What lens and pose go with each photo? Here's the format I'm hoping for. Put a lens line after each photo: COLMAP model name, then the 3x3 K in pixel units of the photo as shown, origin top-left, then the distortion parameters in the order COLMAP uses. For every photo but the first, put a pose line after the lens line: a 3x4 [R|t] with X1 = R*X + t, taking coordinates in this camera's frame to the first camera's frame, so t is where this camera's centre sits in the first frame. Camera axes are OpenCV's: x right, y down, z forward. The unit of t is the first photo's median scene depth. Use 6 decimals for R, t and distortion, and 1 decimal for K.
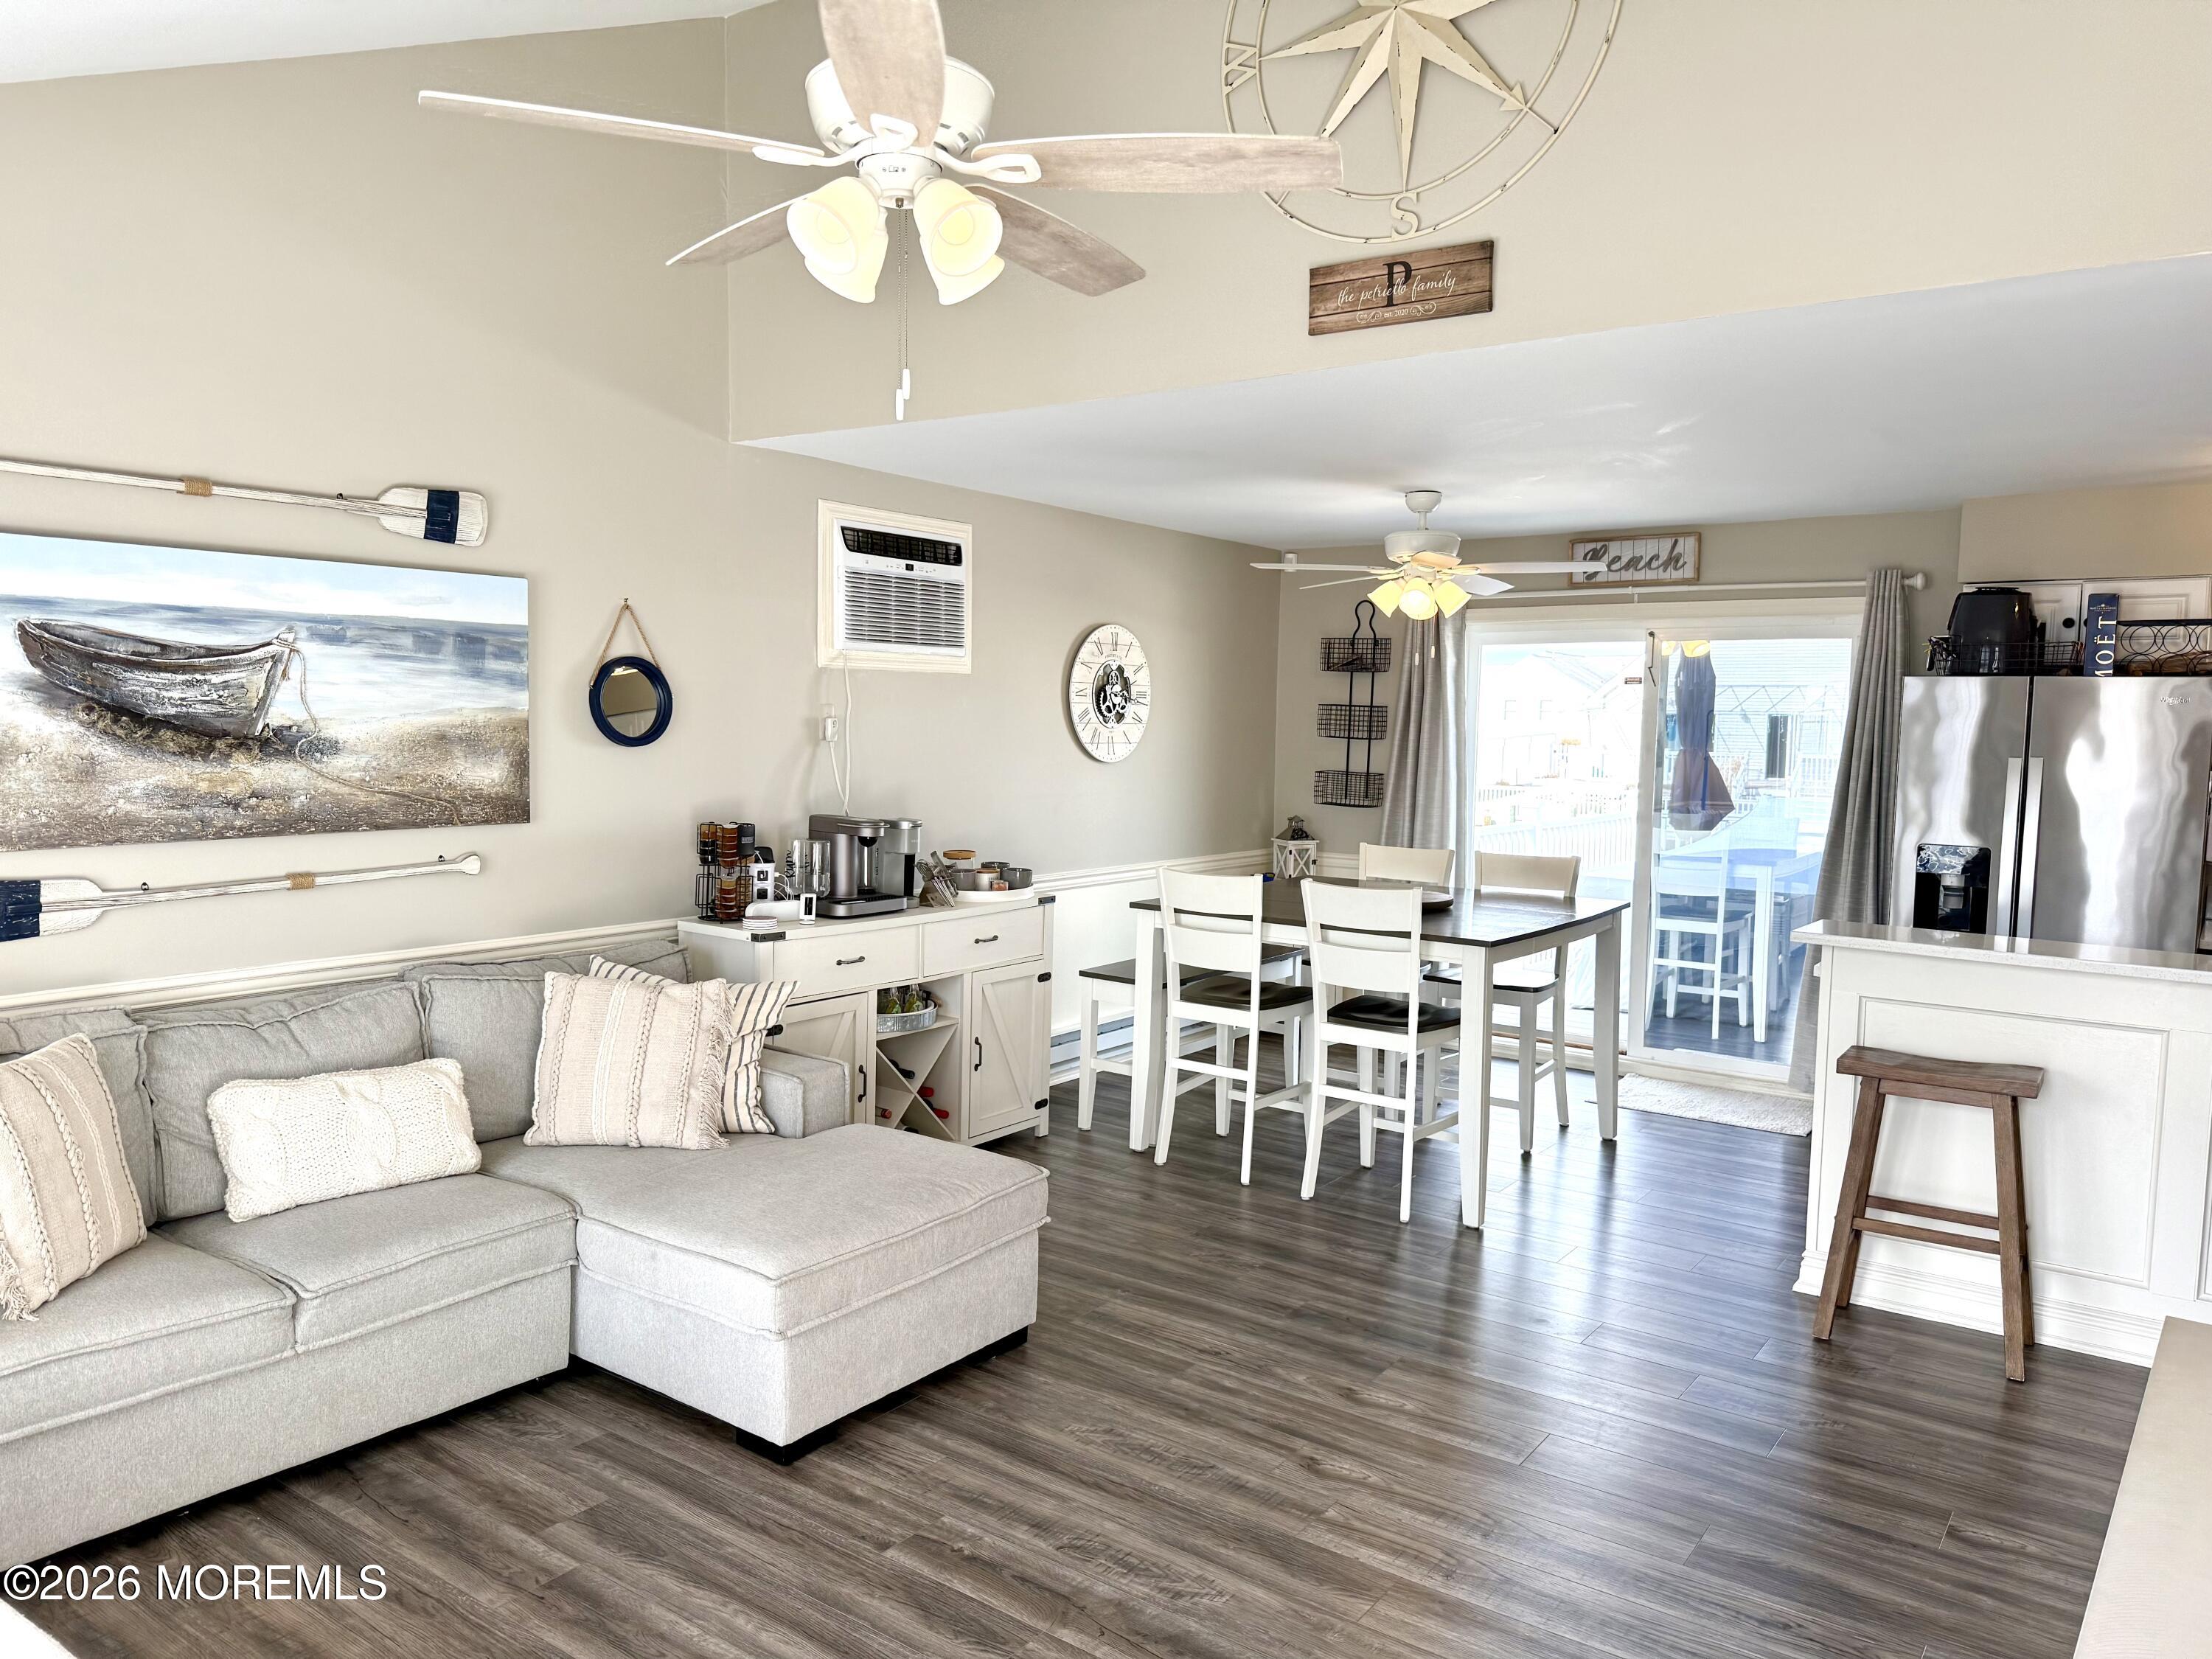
lens RADIAL K [[1548.0, 0, 1091.4], [0, 1548.0, 843.7], [0, 0, 1]] dist [0.062557, -0.075308]
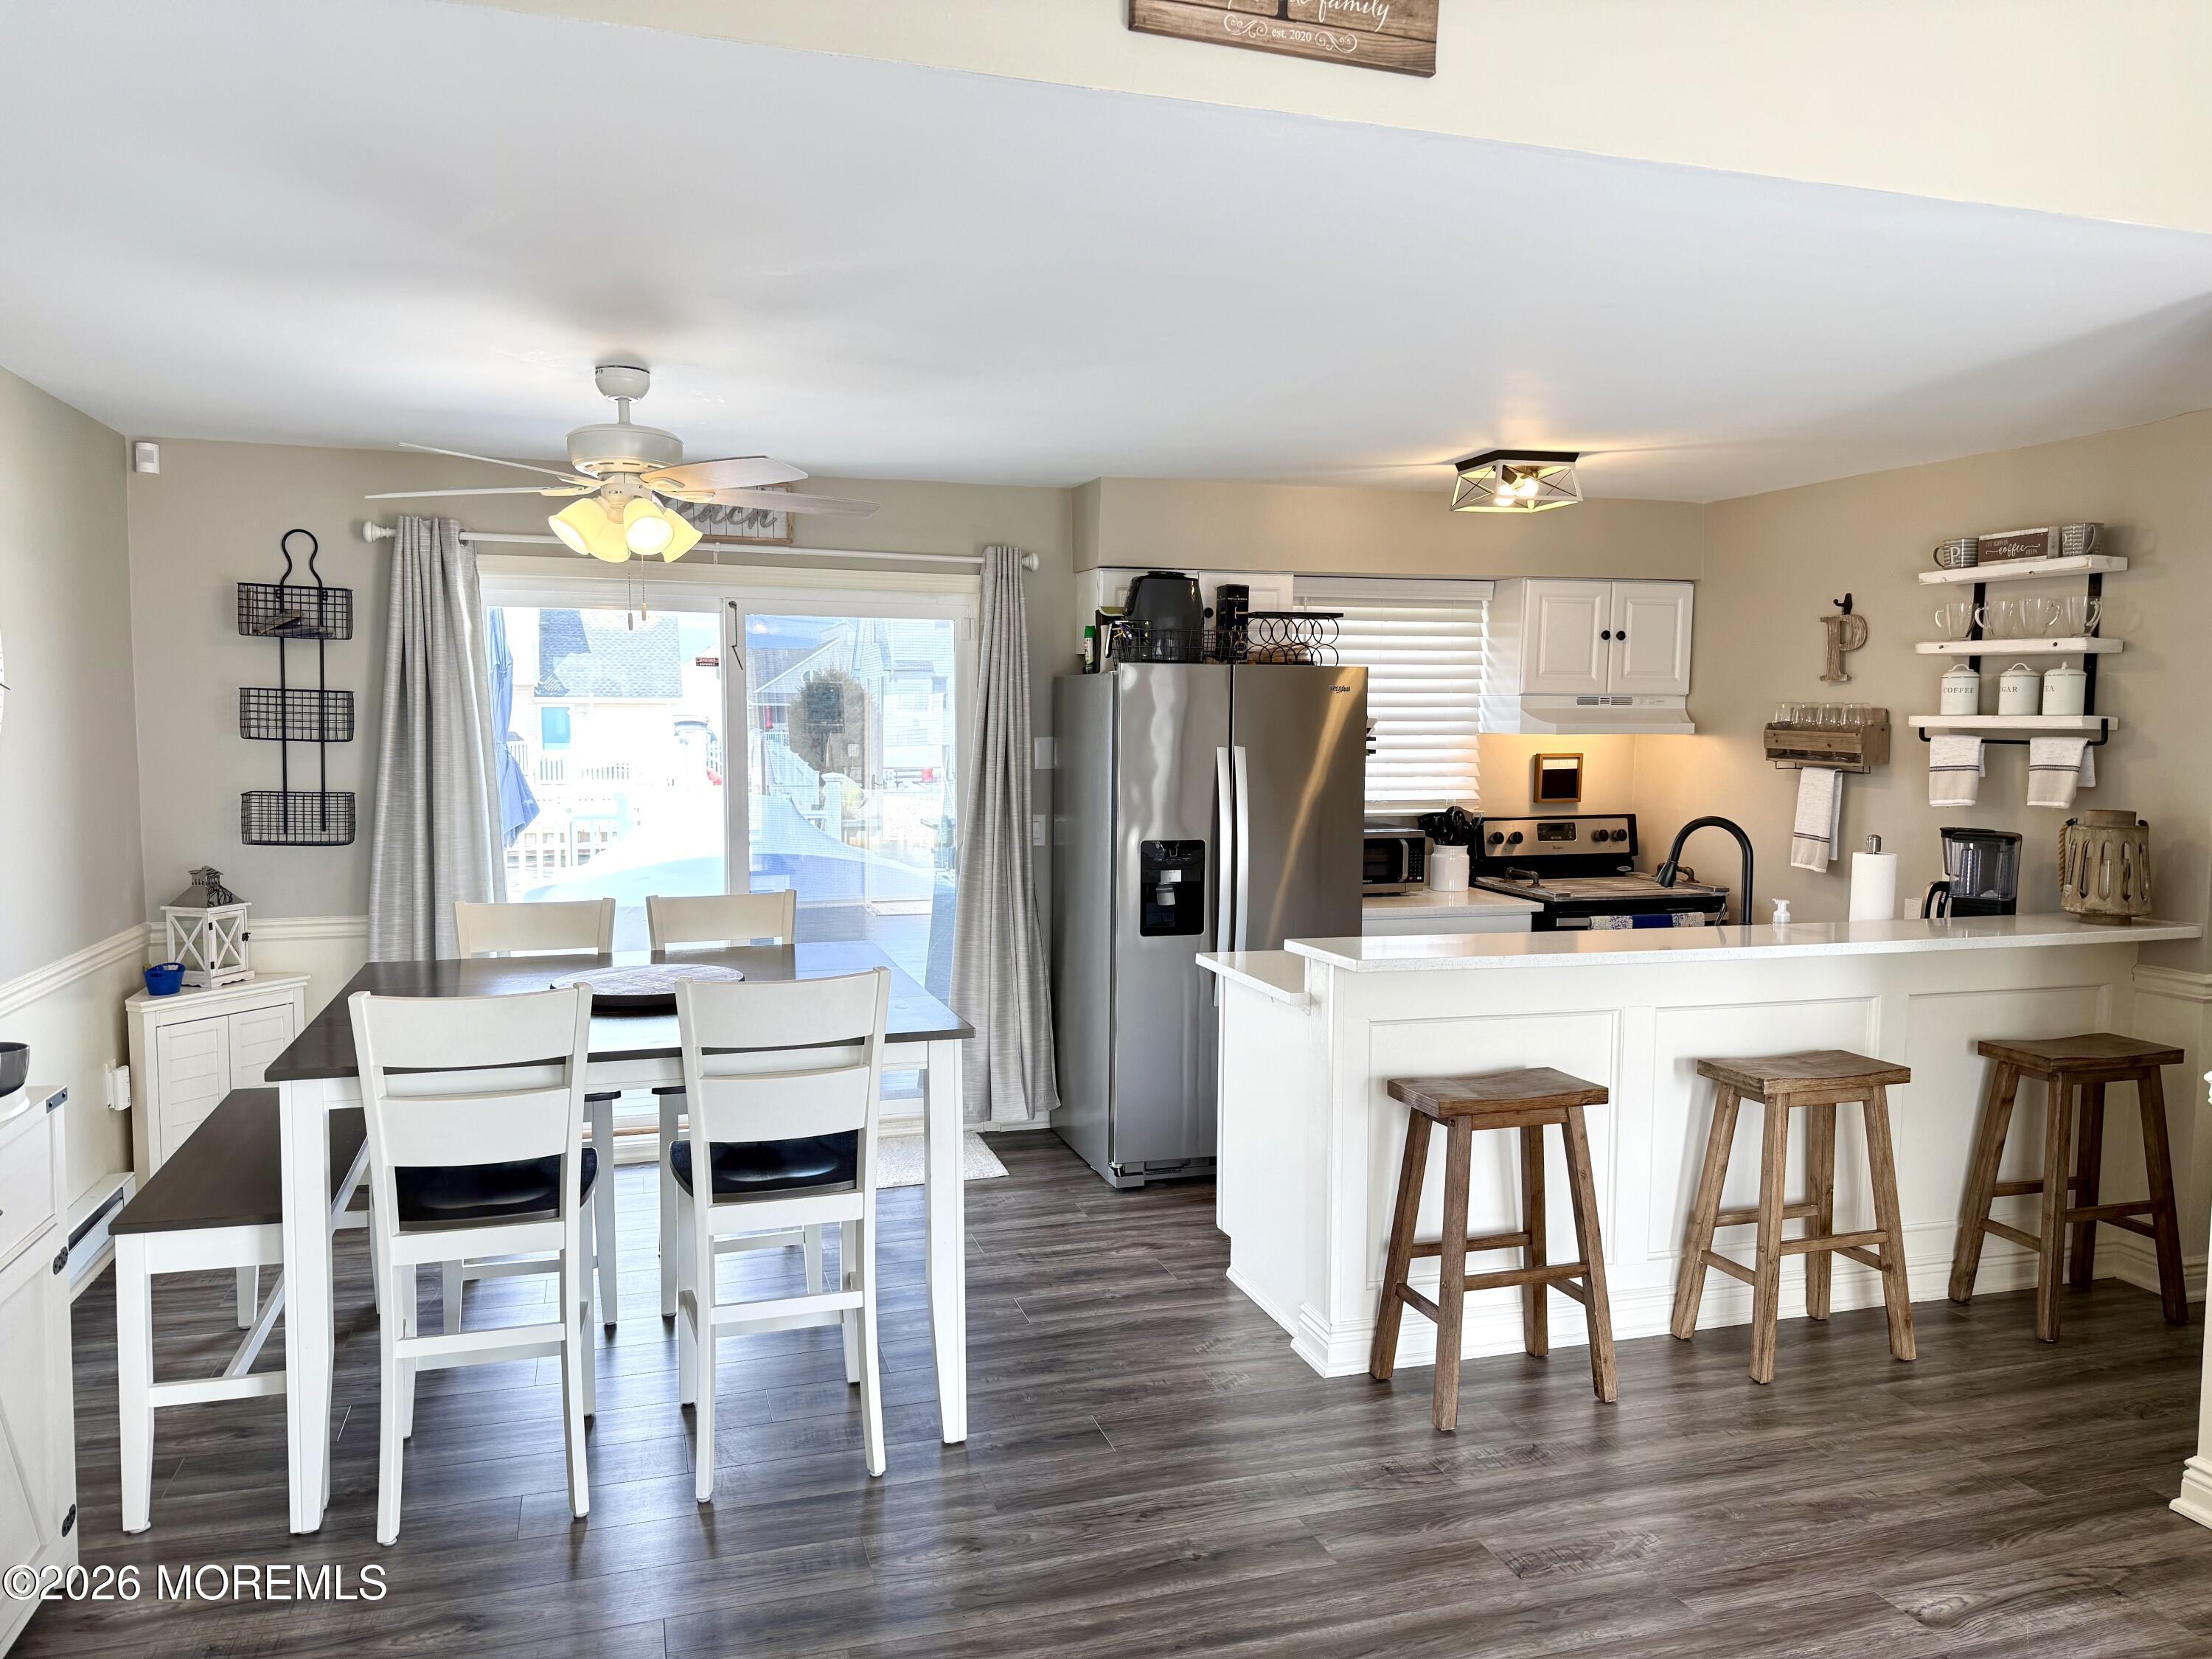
lens RADIAL K [[1548.0, 0, 1092.2], [0, 1548.0, 834.8], [0, 0, 1]] dist [0.062557, -0.075308]
pose [[0.591034, -0.073892, 0.803255, -0.237375], [0.071541, 0.996673, 0.039044, -0.042578], [-0.803468, 0.034389, 0.594354, 0.479003]]
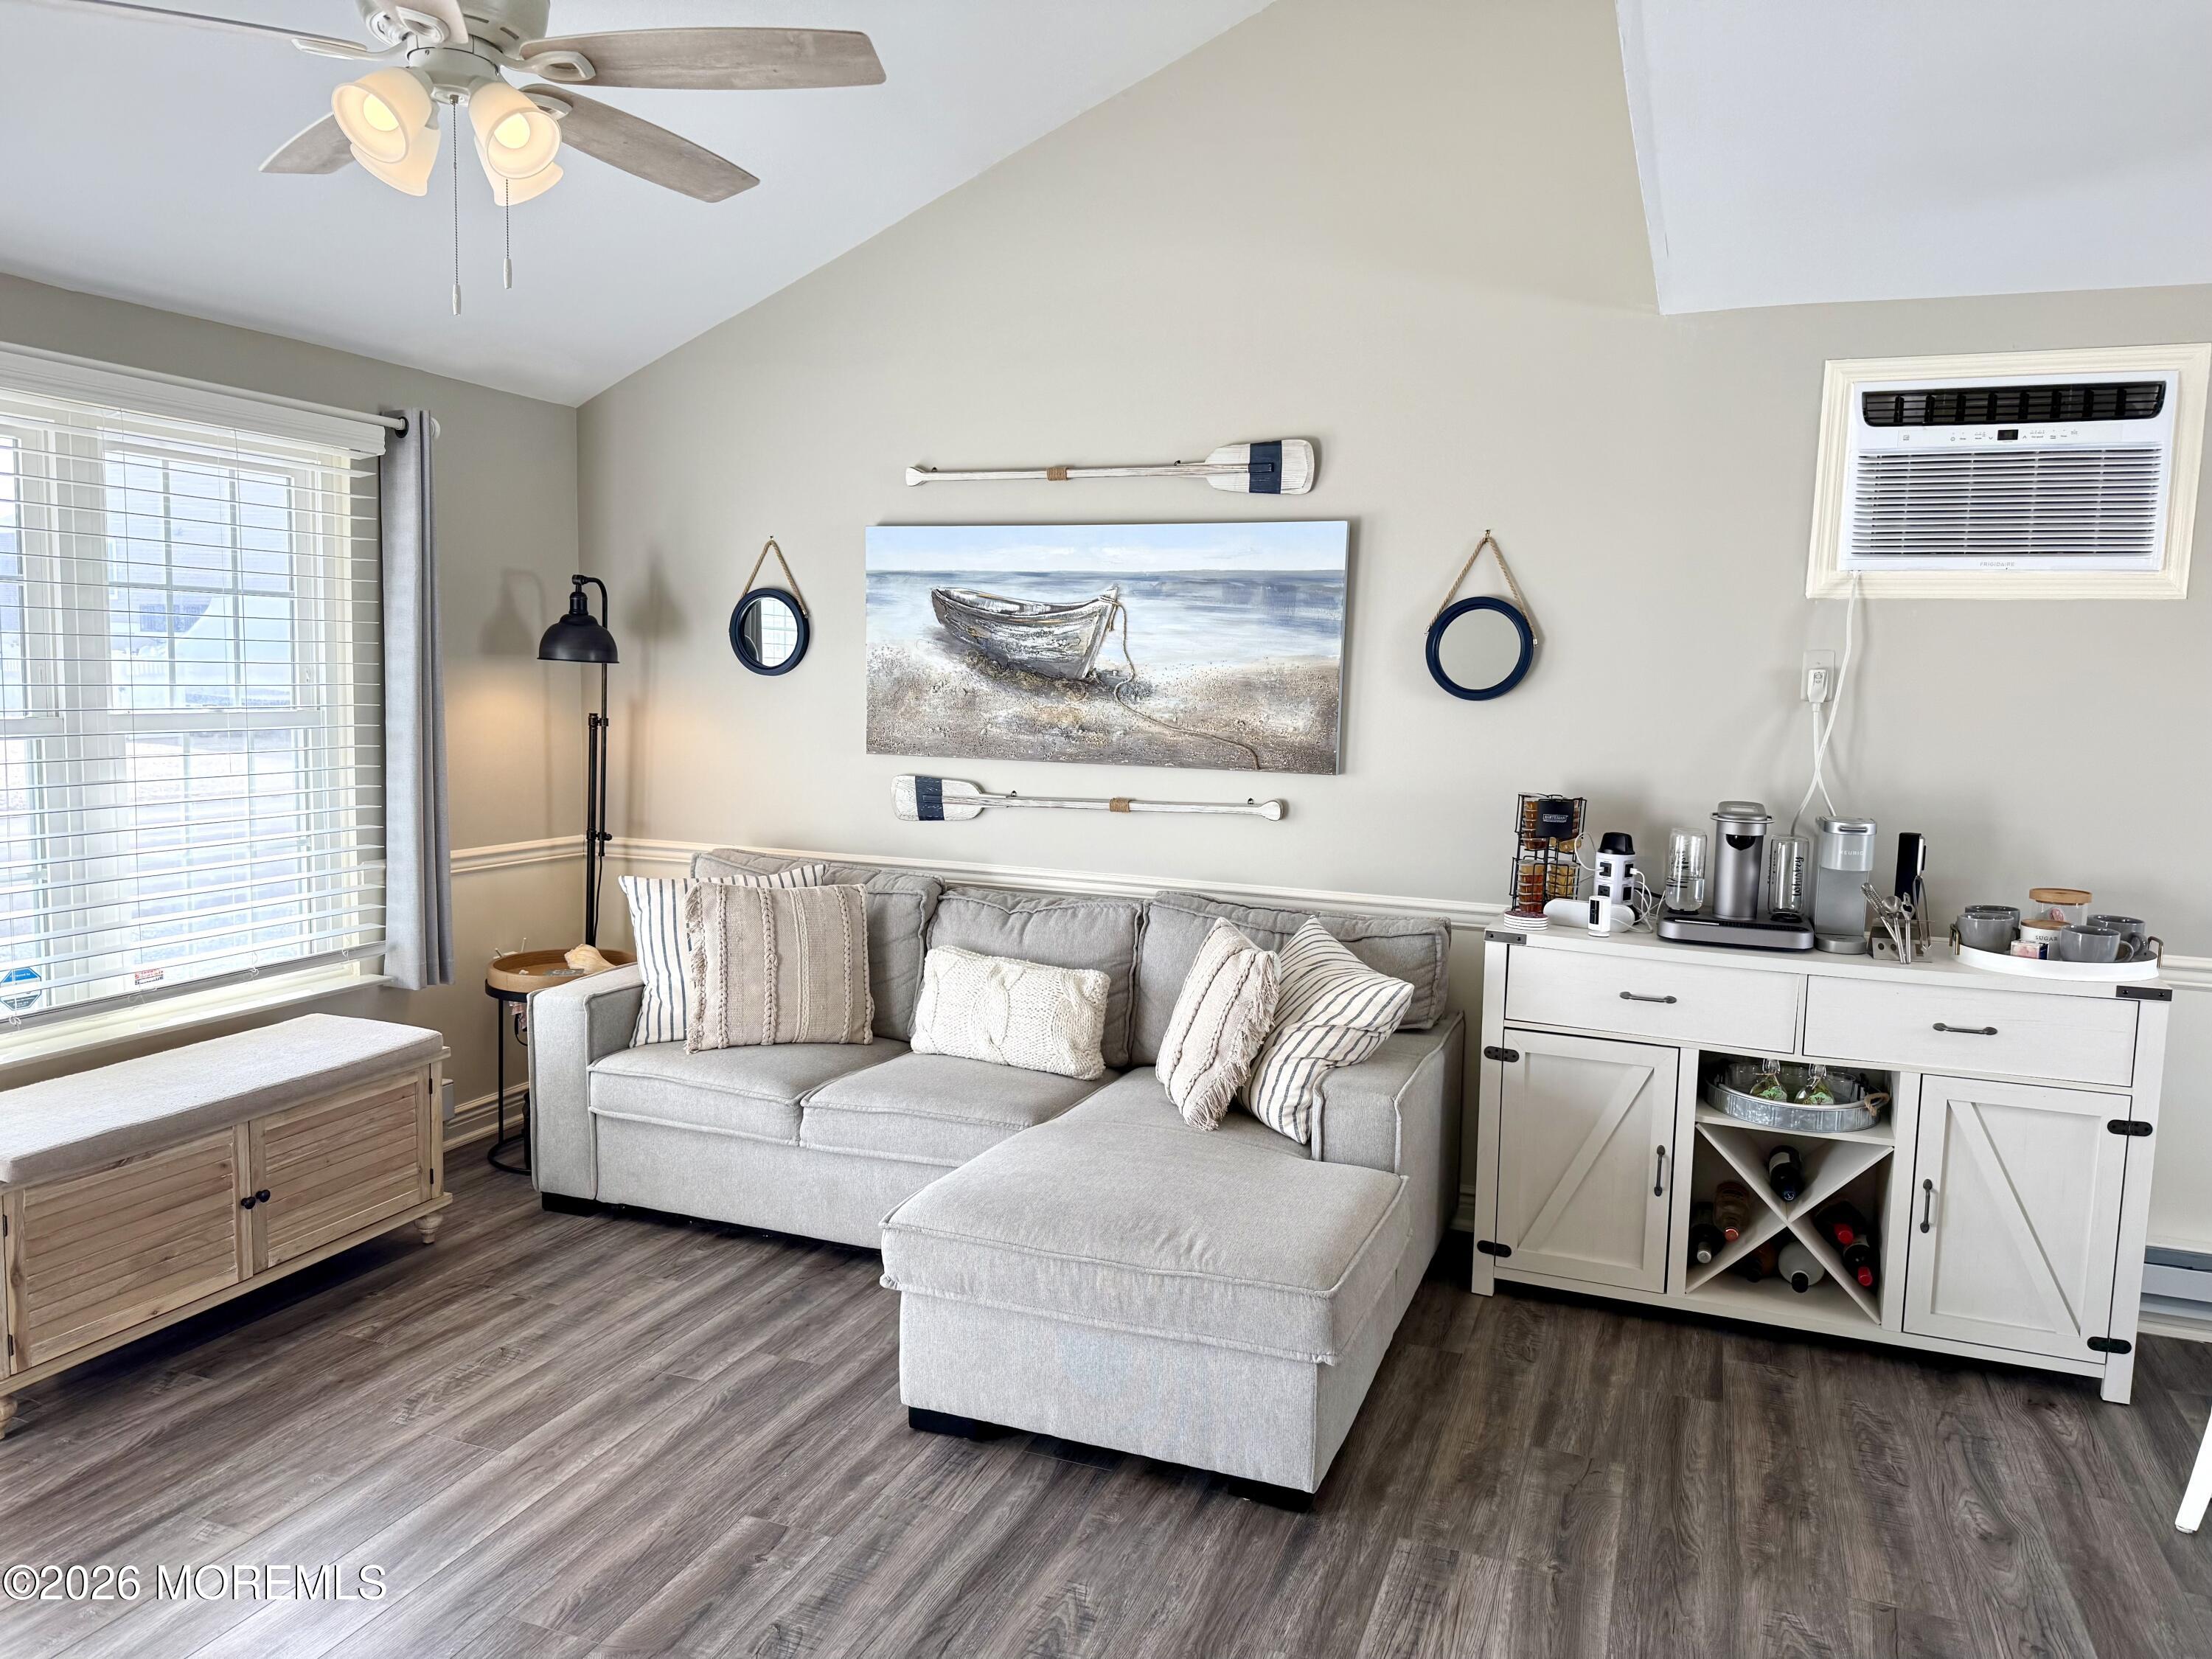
lens RADIAL K [[1548.0, 0, 1105.6], [0, 1548.0, 827.7], [0, 0, 1]] dist [0.062557, -0.075308]
pose [[0.269843, 0.086287, -0.959030, 0.436519], [-0.099996, 0.993103, 0.061217, -0.021126], [0.957698, 0.079380, 0.276610, 0.501110]]
